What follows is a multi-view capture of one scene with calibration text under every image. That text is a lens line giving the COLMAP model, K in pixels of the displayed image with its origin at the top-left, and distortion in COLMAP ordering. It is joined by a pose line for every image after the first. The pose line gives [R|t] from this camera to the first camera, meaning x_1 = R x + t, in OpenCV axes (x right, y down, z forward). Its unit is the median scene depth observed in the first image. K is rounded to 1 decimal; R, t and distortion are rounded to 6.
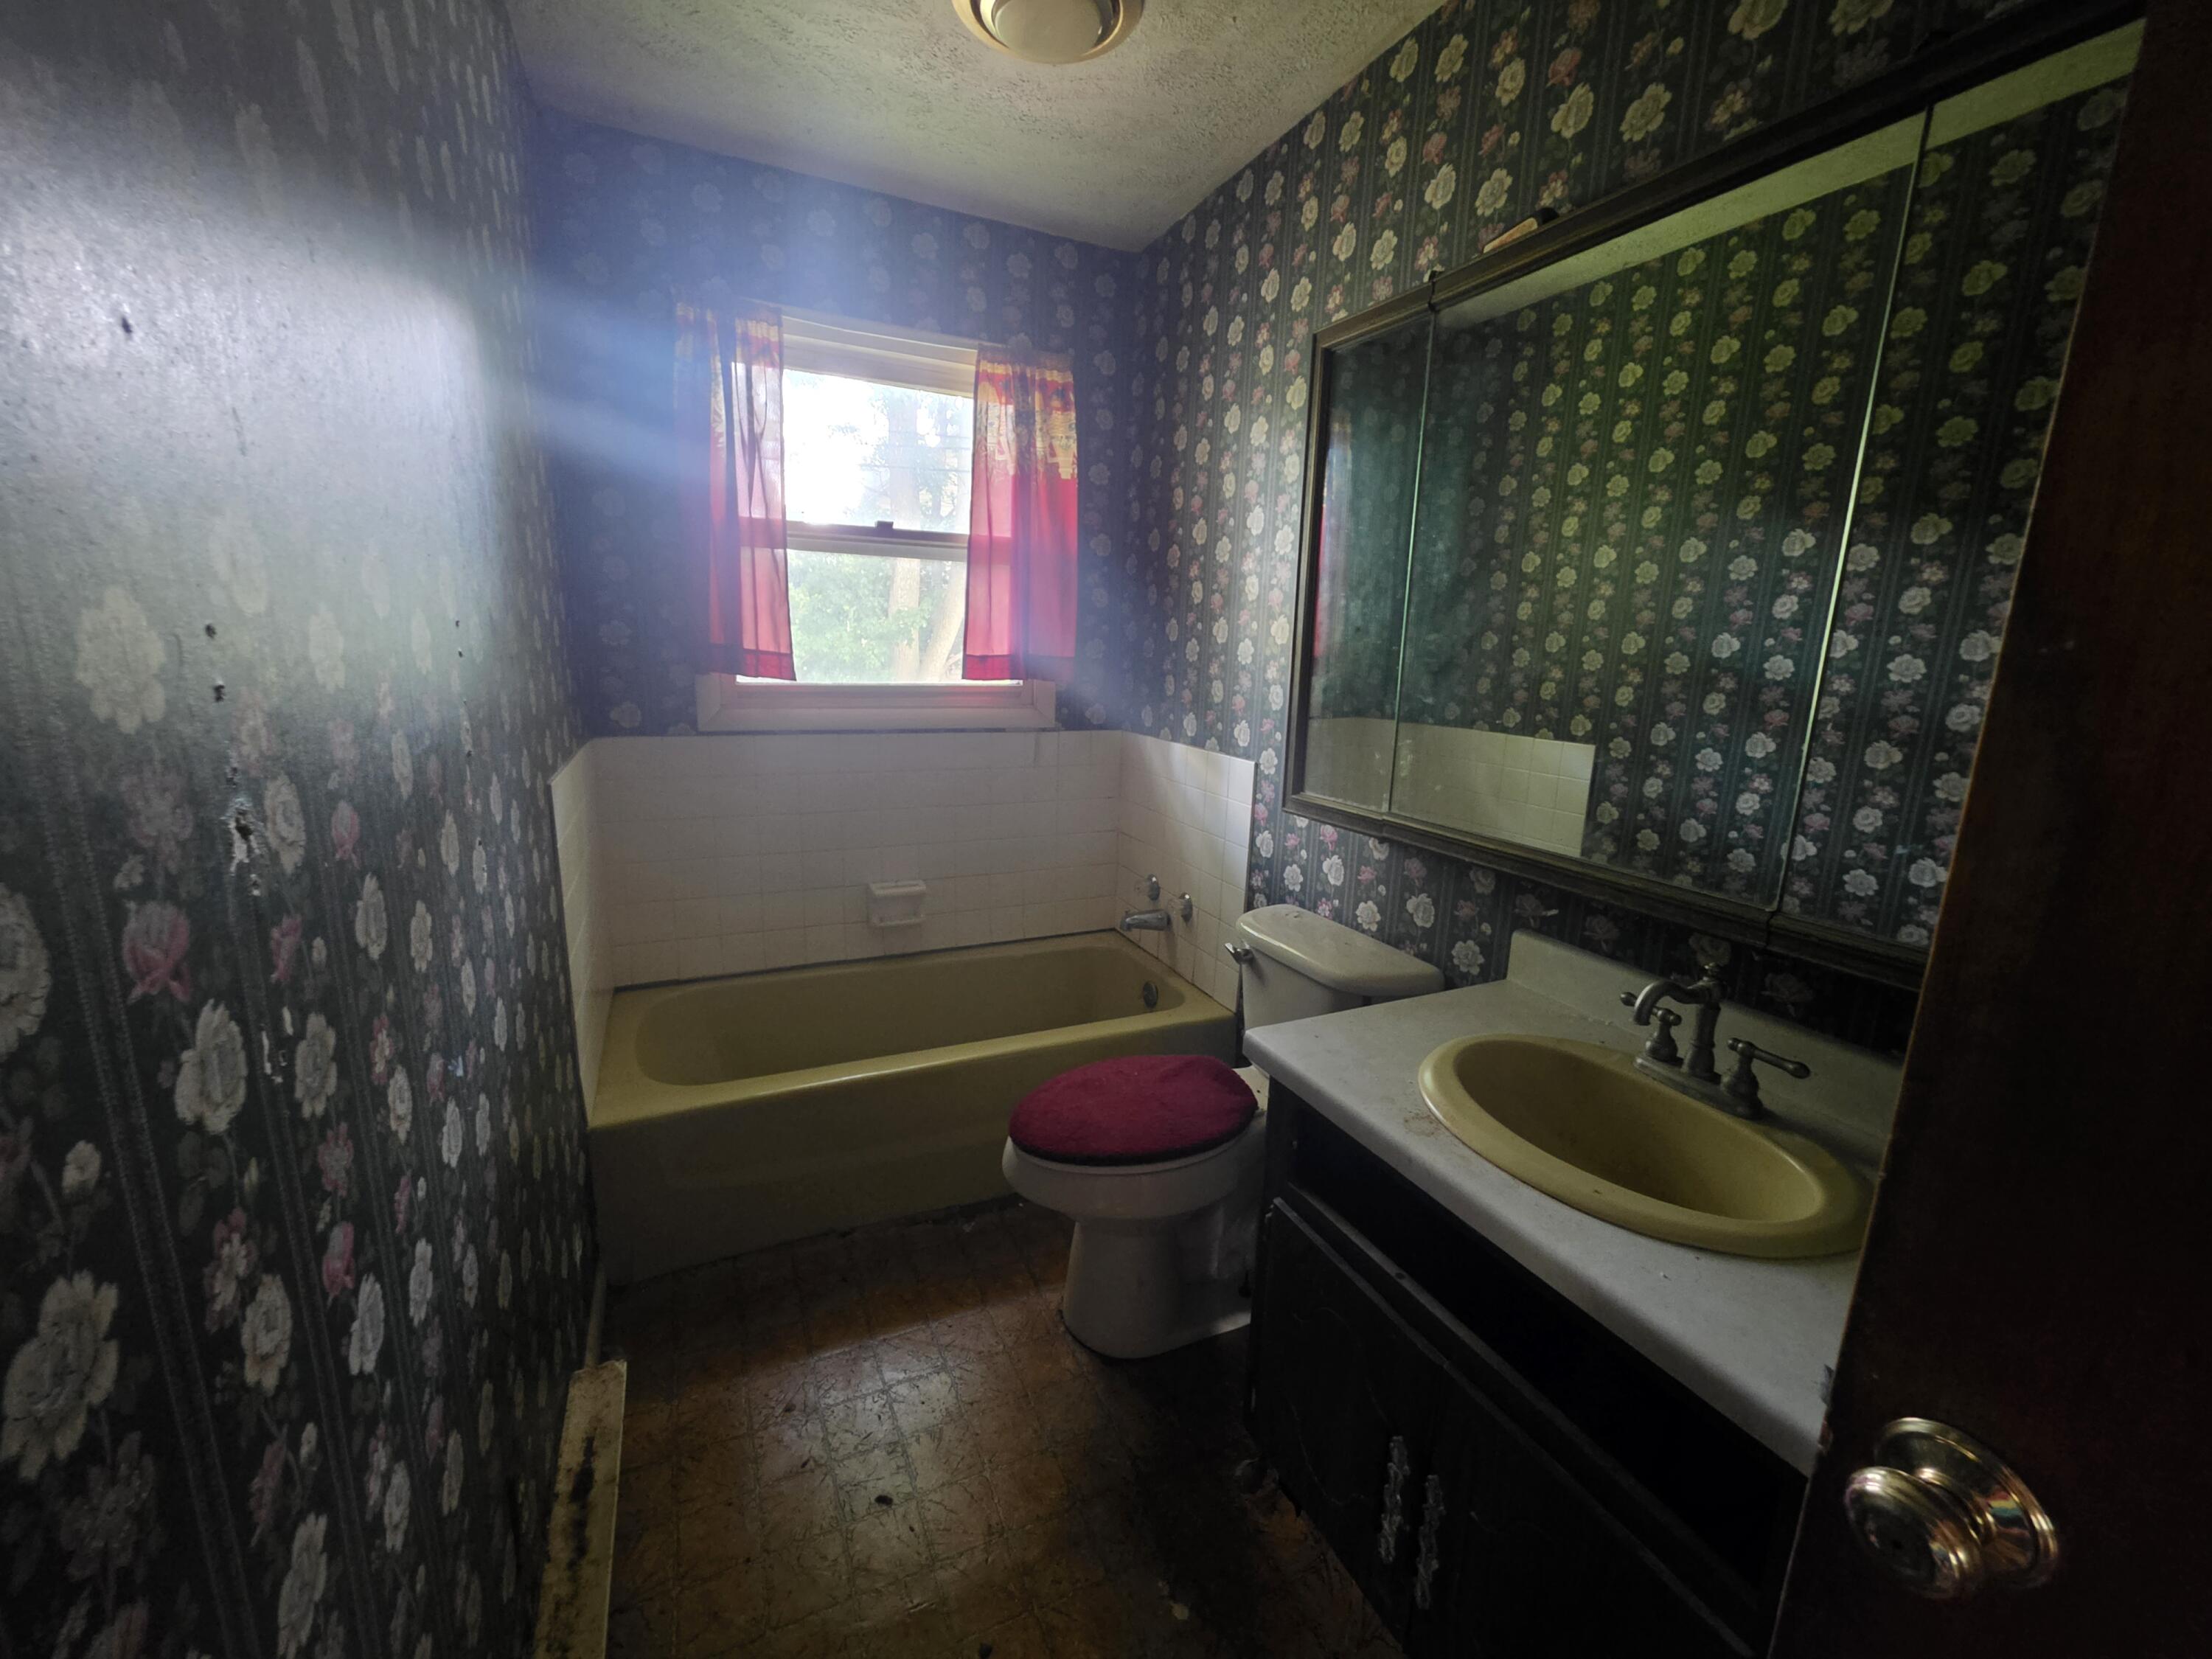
lens RADIAL K [[895.0, 0, 1099.1], [0, 895.0, 828.9], [0, 0, 1]] dist [-0.000949, 0.001603]
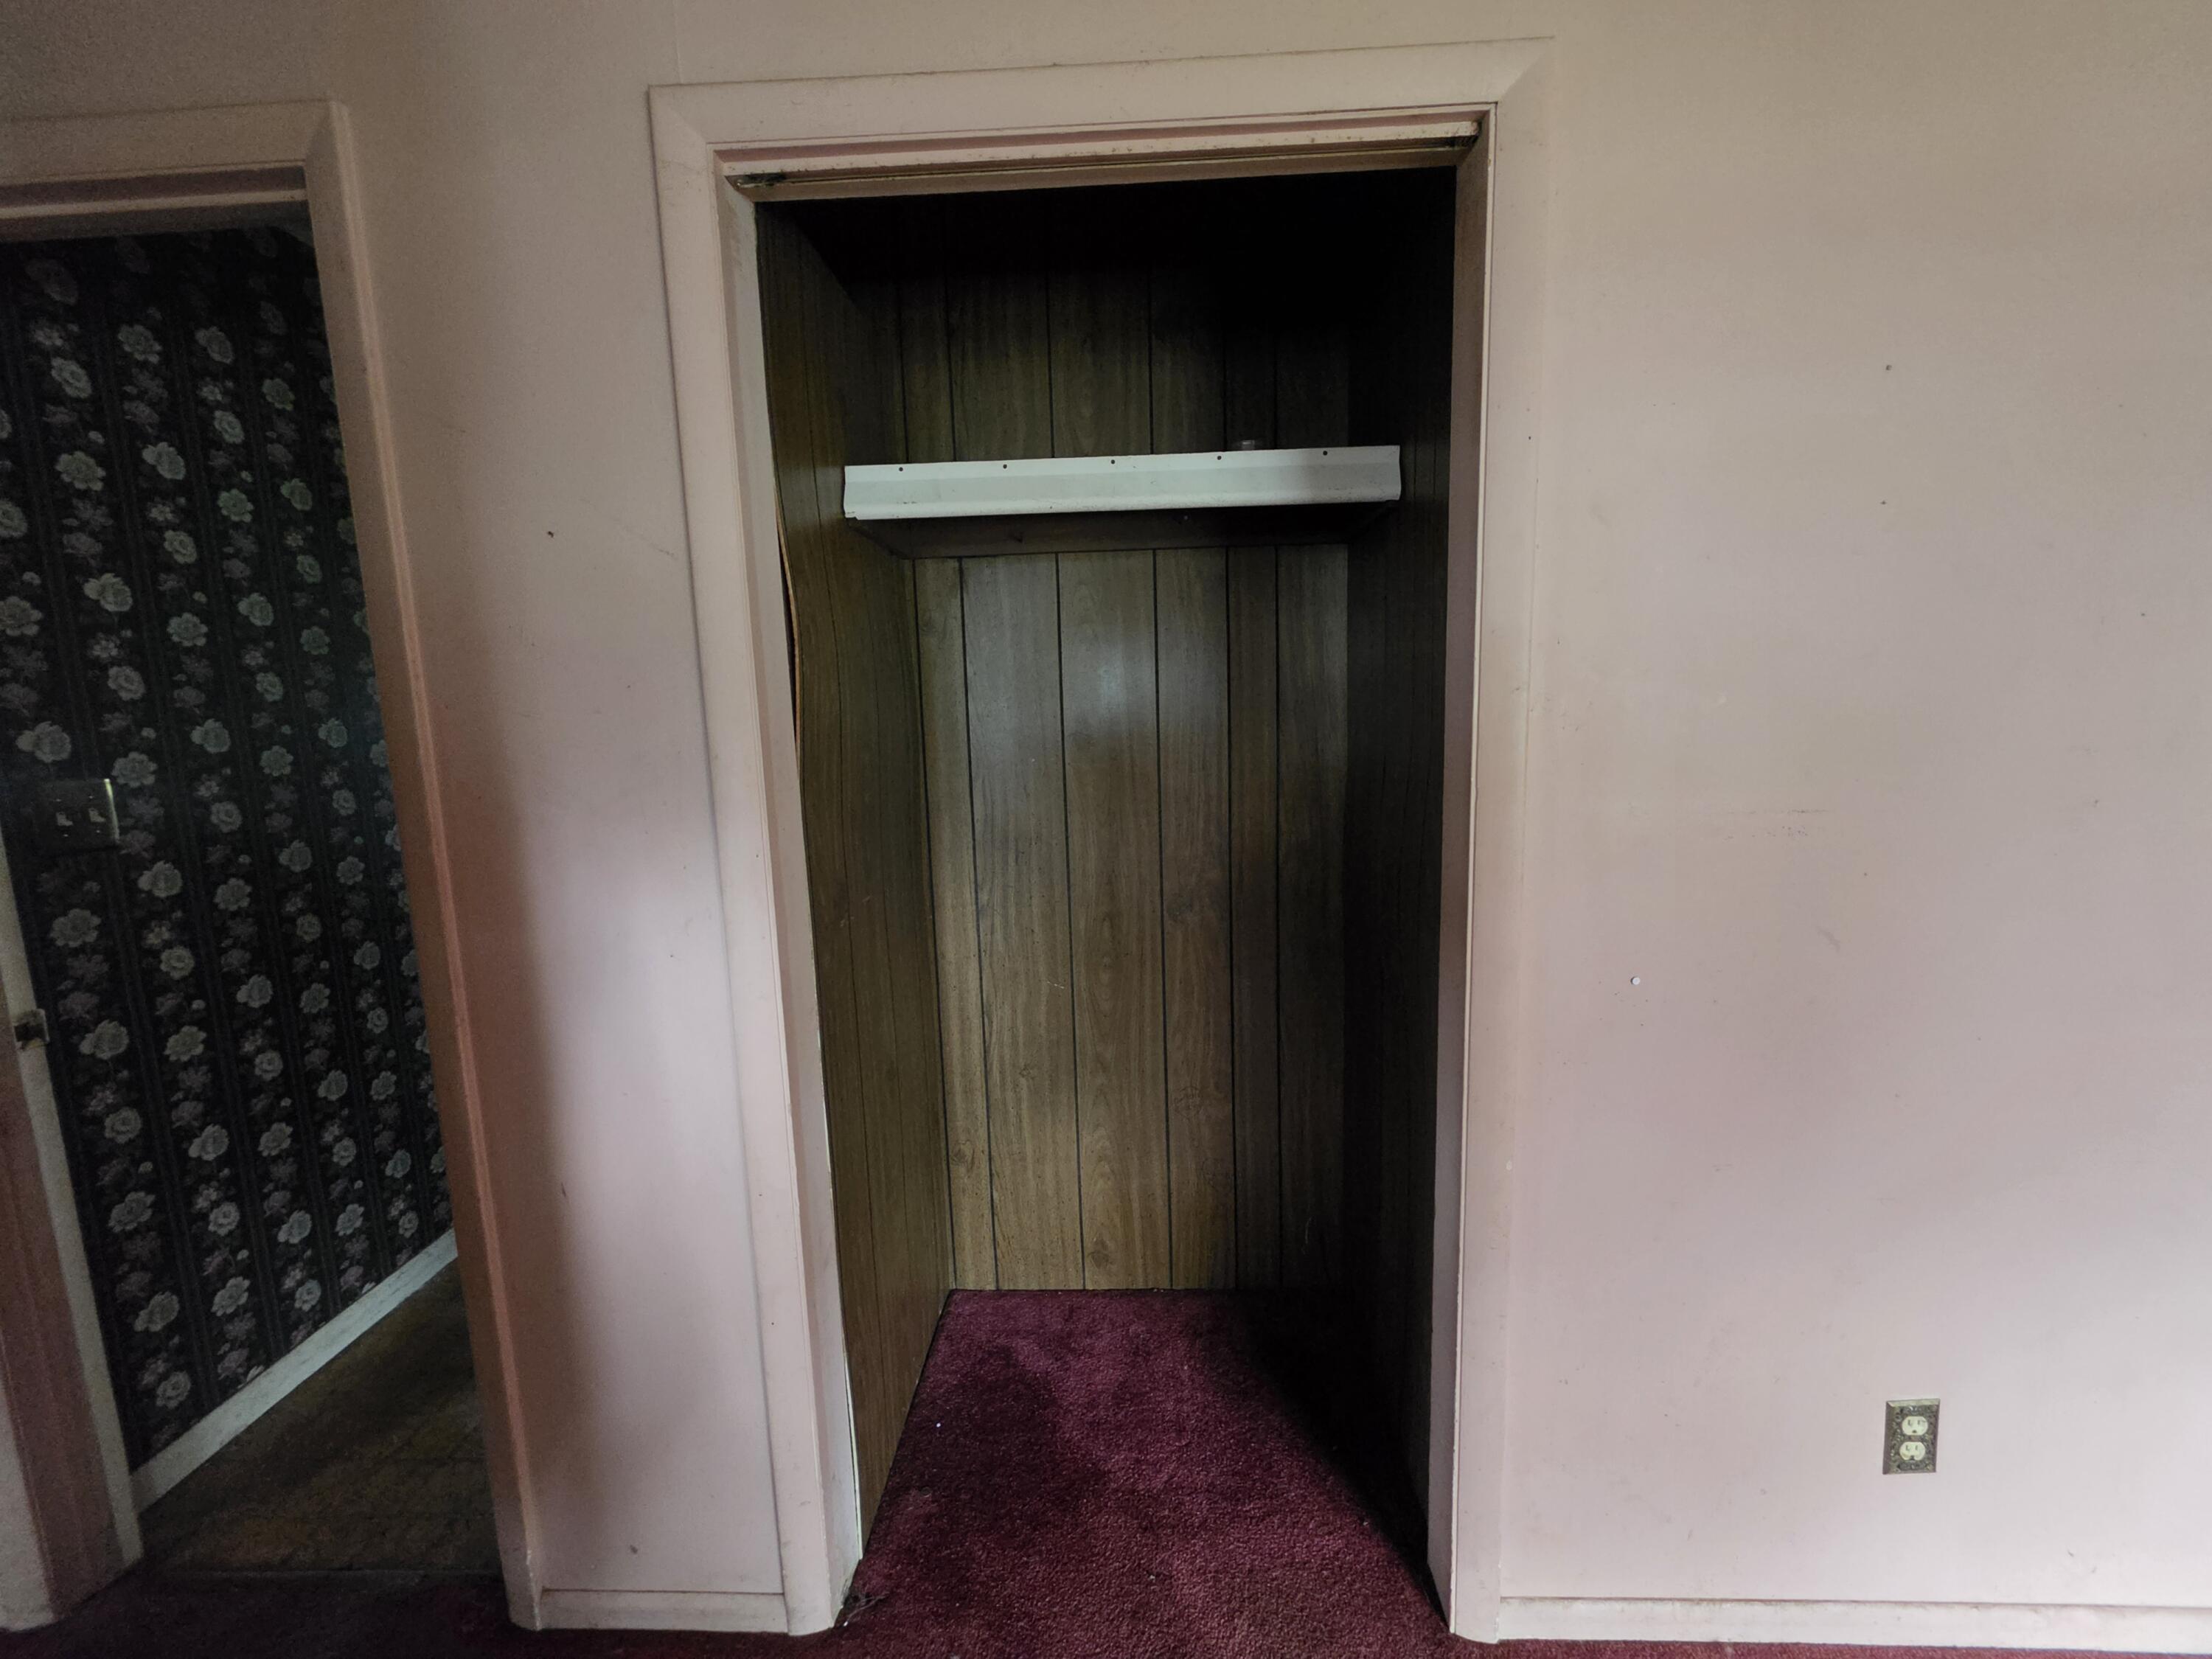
lens RADIAL K [[895.0, 0, 1108.1], [0, 895.0, 827.1], [0, 0, 1]] dist [-0.000949, 0.001603]
pose [[-0.899876, -0.052384, 0.432989, -1.213626], [0.103816, 0.938500, 0.329302, -1.794794], [-0.423611, 0.341282, -0.839095, 1.495217]]
